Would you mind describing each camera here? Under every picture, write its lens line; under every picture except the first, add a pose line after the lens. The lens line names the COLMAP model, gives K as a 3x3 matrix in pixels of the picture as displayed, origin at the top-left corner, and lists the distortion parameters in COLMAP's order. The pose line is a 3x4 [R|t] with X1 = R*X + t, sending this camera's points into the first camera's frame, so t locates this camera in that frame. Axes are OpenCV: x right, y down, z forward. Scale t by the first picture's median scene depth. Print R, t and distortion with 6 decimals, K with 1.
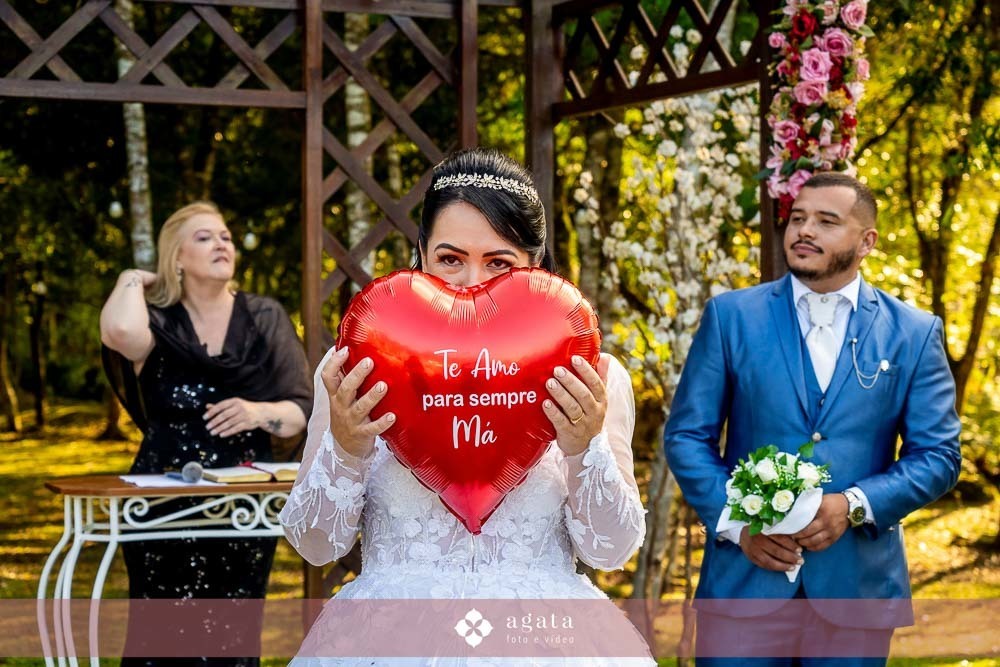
lens RADIAL K [[2174.7, 0, 507.6], [0, 2174.7, 330.1], [0, 0, 1]] dist [0.042333, 0.000000]
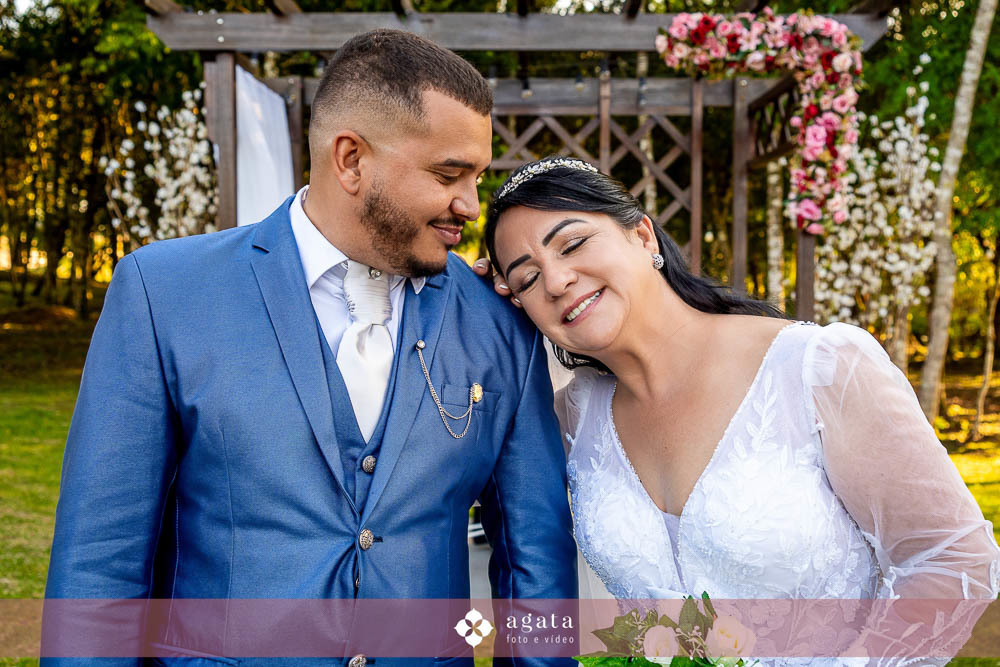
lens RADIAL K [[1135.6, 0, 513.0], [0, 1135.6, 342.5], [0, 0, 1]] dist [0.004273, 0.000000]
pose [[0.911697, 0.030511, -0.409728, 0.284613], [-0.007110, 0.998261, 0.058517, -0.013197], [0.410801, -0.050437, 0.910329, 0.107960]]
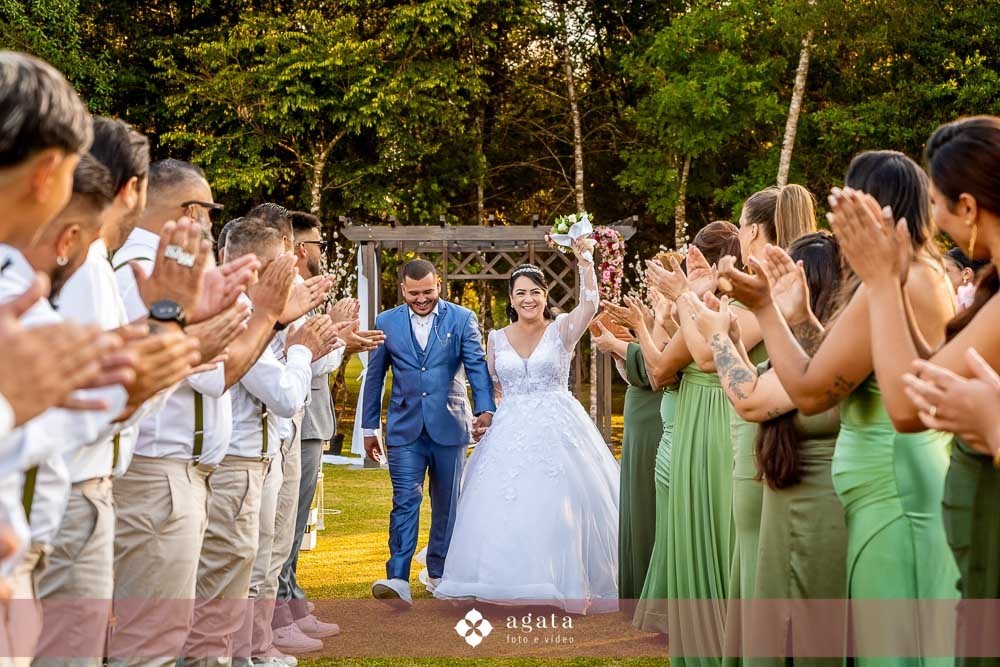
lens RADIAL K [[2174.7, 0, 502.1], [0, 2174.7, 334.9], [0, 0, 1]] dist [0.042333, 0.000000]
pose [[0.918436, -0.006345, -0.395519, 1.597603], [0.003377, 0.999961, -0.008200, 0.029704], [0.395556, 0.006195, 0.918421, -2.913247]]
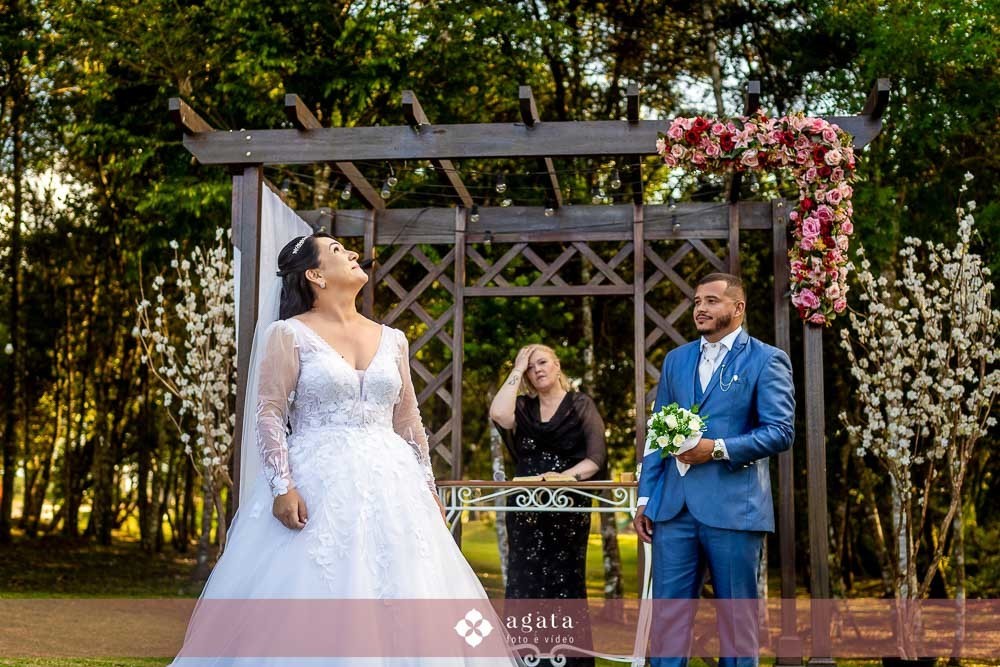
lens RADIAL K [[1465.1, 0, 506.9], [0, 1465.1, 332.9], [0, 0, 1]] dist [-0.007149, 0.000000]
pose [[0.868394, -0.064790, -0.491624, 0.481241], [-0.010745, 0.988736, -0.149283, 0.130144], [0.495759, 0.134918, 0.857916, -0.083669]]
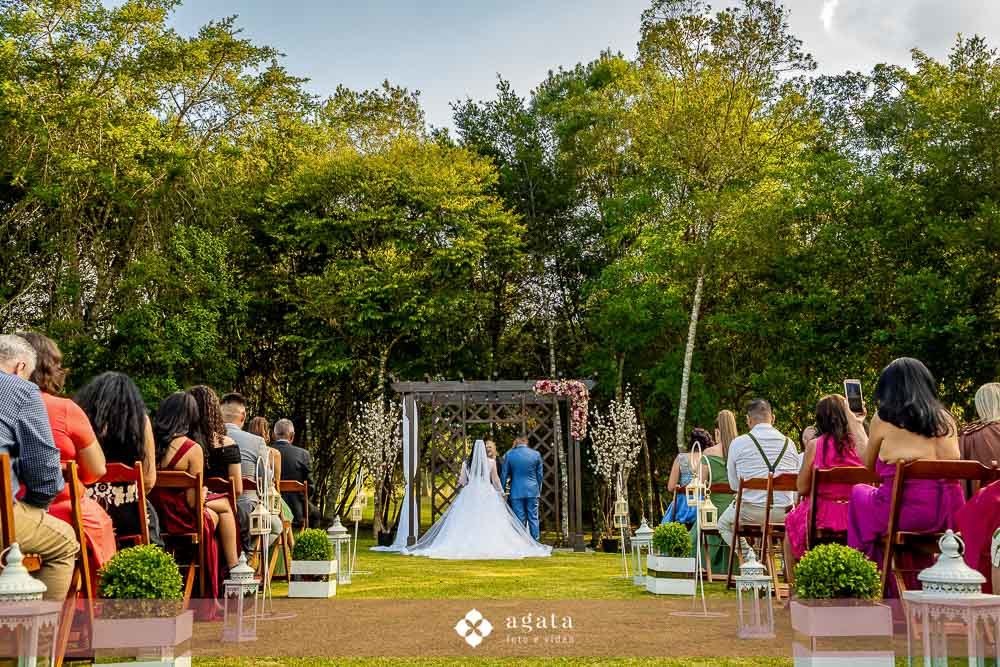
lens RADIAL K [[1127.9, 0, 524.4], [0, 1127.9, 314.3], [0, 0, 1]] dist [0.010558, 0.000000]
pose [[0.924657, -0.078837, -0.372551, 1.171939], [0.012267, 0.983994, -0.177780, 0.159475], [0.380604, 0.159815, 0.910824, -1.911466]]
